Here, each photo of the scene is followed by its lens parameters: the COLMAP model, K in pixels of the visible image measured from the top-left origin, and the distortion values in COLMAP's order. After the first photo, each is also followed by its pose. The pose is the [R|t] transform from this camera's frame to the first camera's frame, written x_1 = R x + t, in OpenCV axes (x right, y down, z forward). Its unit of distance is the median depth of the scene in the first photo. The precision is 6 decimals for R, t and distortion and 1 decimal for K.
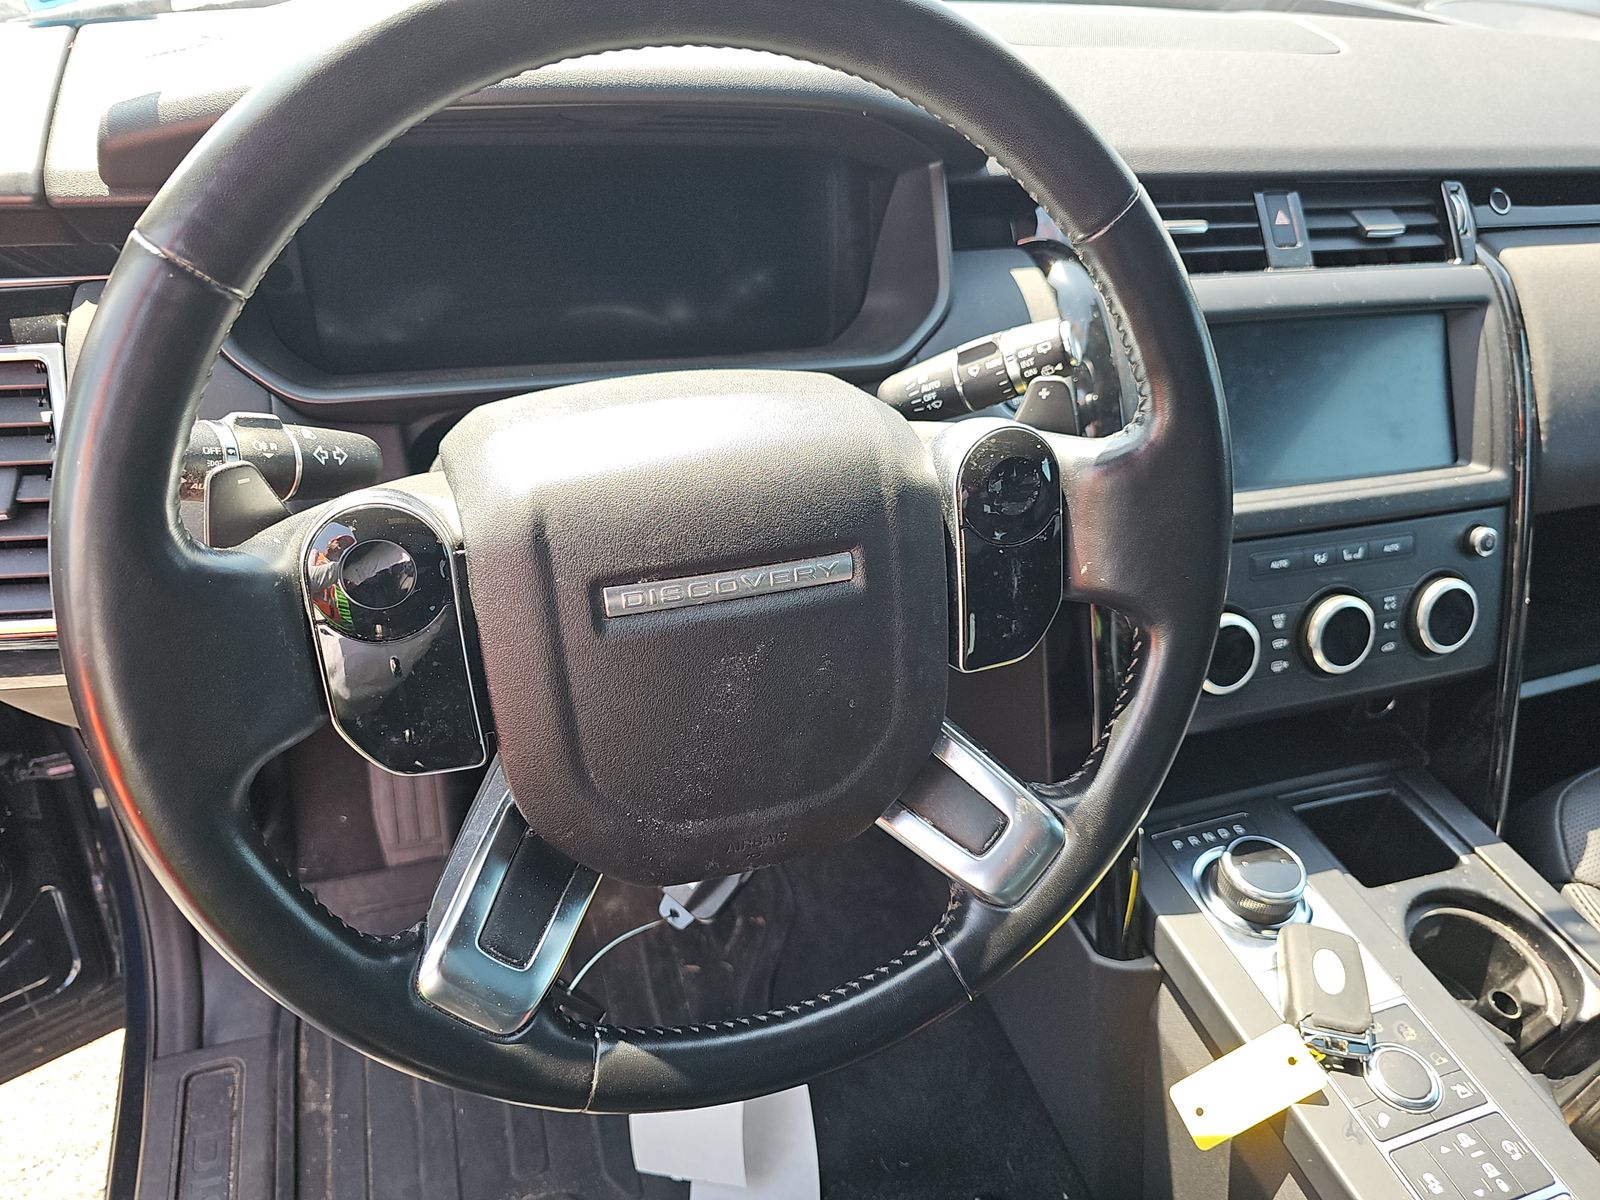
lens RADIAL K [[1076.1, 0, 799.5], [0, 1076.1, 605.4], [0, 0, 1]] dist [0.024683, -0.009478]
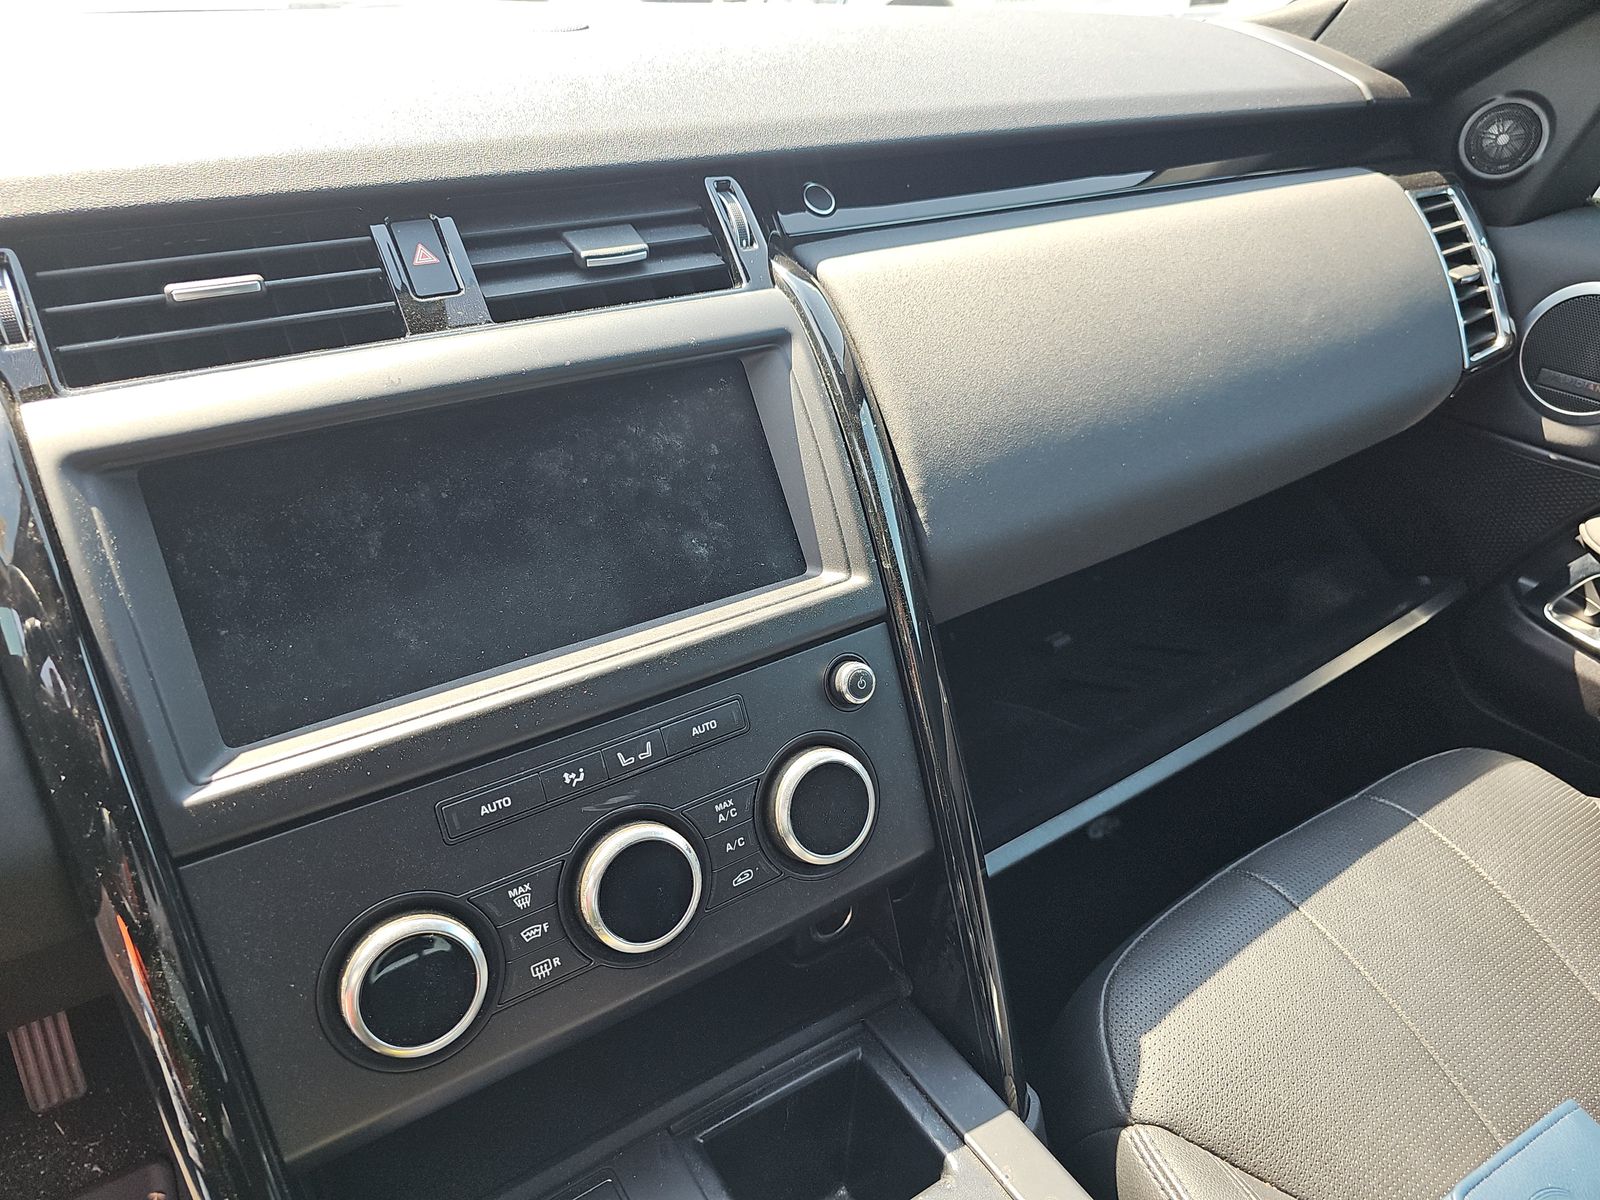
lens RADIAL K [[1076.1, 0, 799.3], [0, 1076.1, 595.3], [0, 0, 1]] dist [0.024683, -0.009478]
pose [[0.967930, -0.185113, 0.169837, 0.491575], [0.199777, 0.977072, -0.073611, -0.069590], [-0.152316, 0.105180, 0.982719, 0.349561]]
